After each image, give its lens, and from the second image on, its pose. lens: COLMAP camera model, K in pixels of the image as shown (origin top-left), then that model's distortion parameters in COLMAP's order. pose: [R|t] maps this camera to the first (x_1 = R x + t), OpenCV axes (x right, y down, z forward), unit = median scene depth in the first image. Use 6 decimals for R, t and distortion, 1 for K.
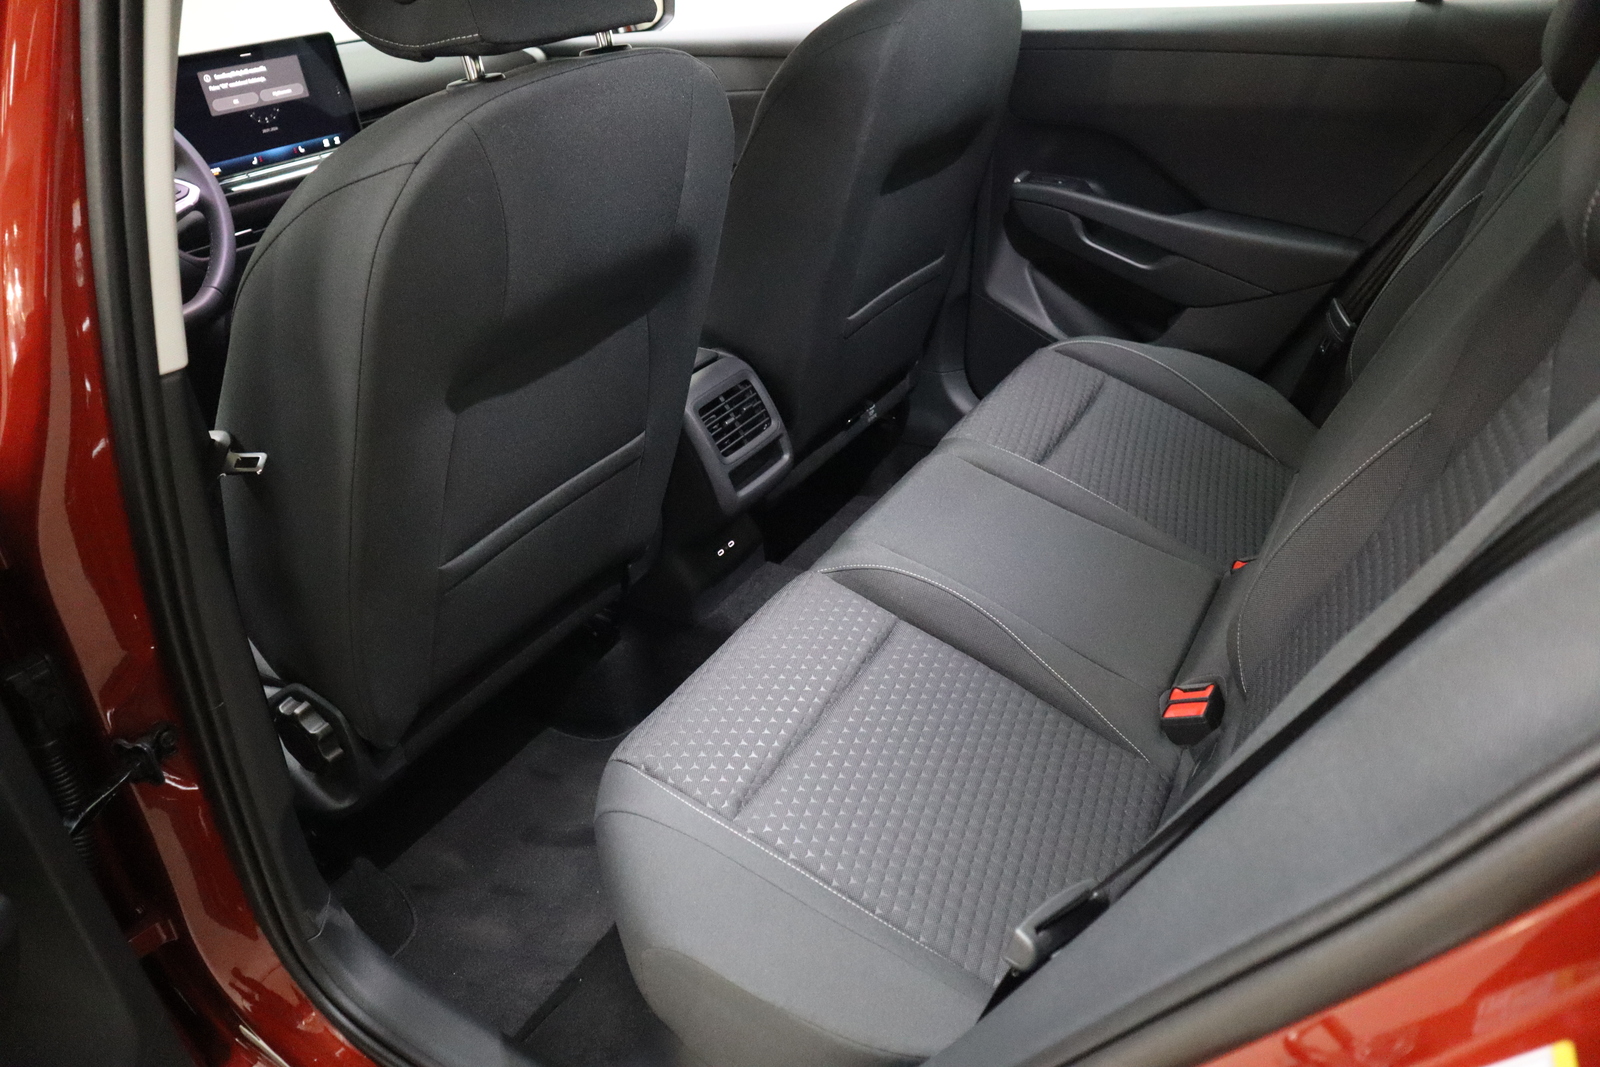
lens RADIAL K [[1113.8, 0, 800.0], [0, 1113.8, 533.5], [0, 0, 1]] dist [-0.128083, 0.085312]
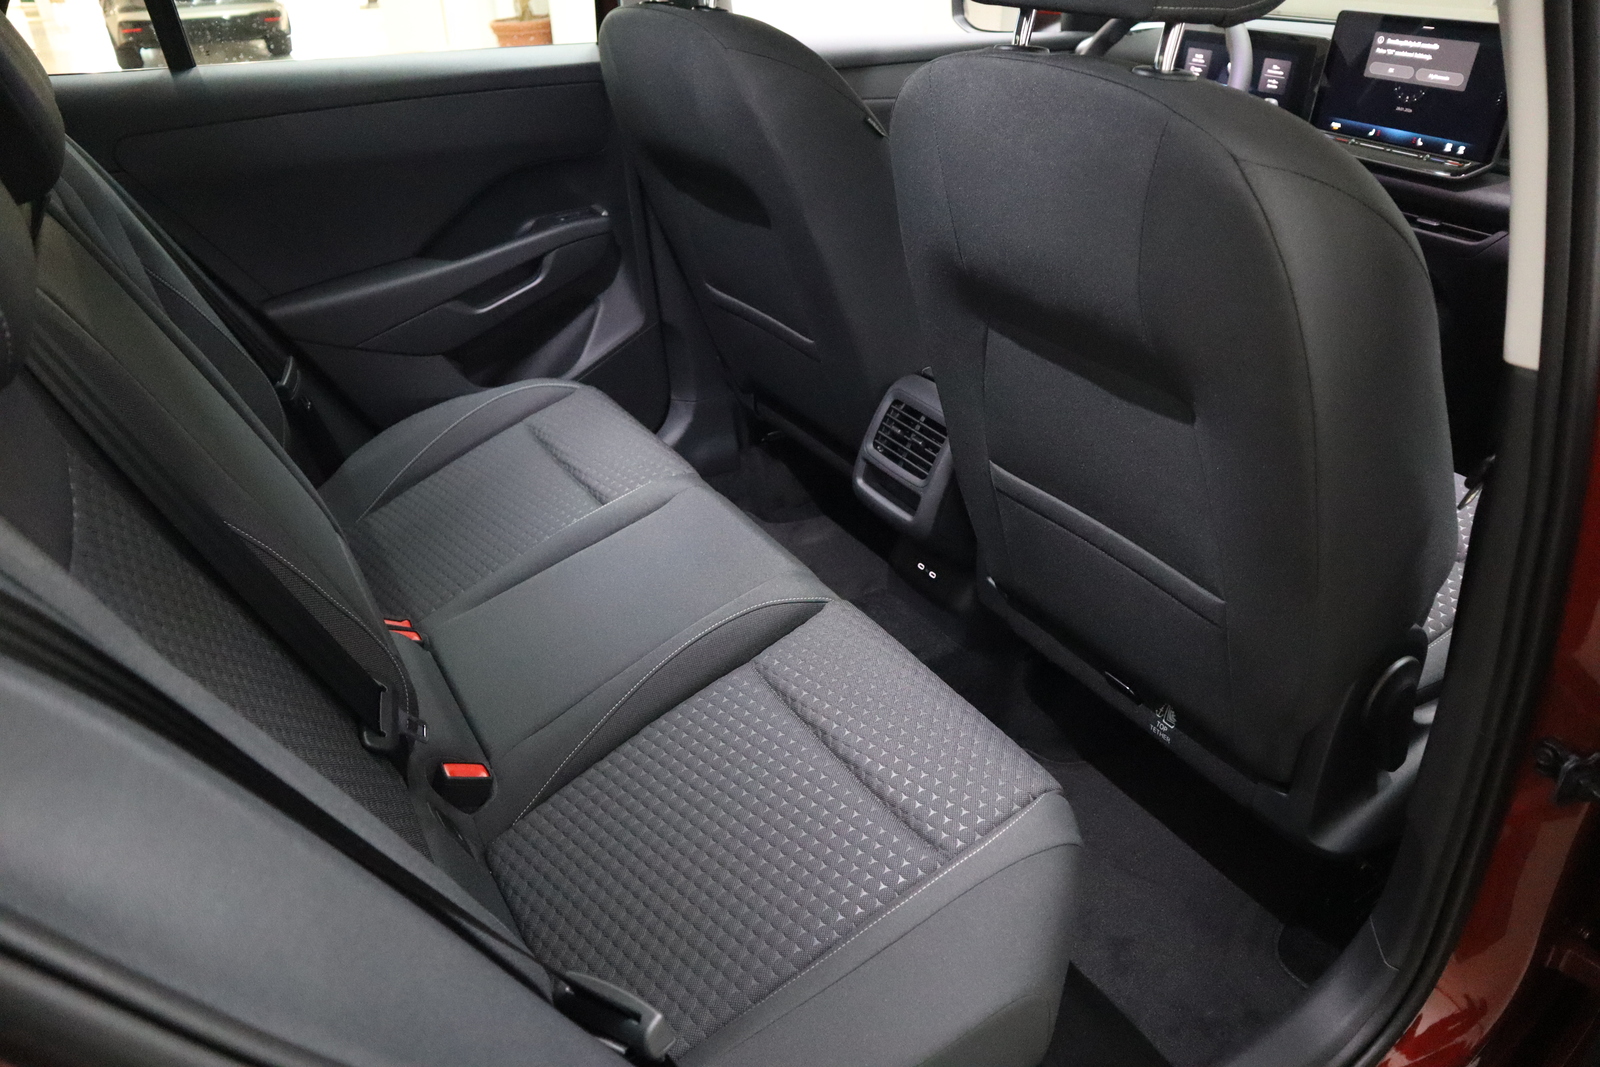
lens RADIAL K [[1113.8, 0, 800.0], [0, 1113.8, 533.5], [0, 0, 1]] dist [-0.128083, 0.085312]
pose [[-0.462086, 0.501414, -0.731479, 0.636129], [-0.414656, 0.606947, 0.677994, -0.580110], [0.783924, 0.616603, -0.072548, 0.905237]]
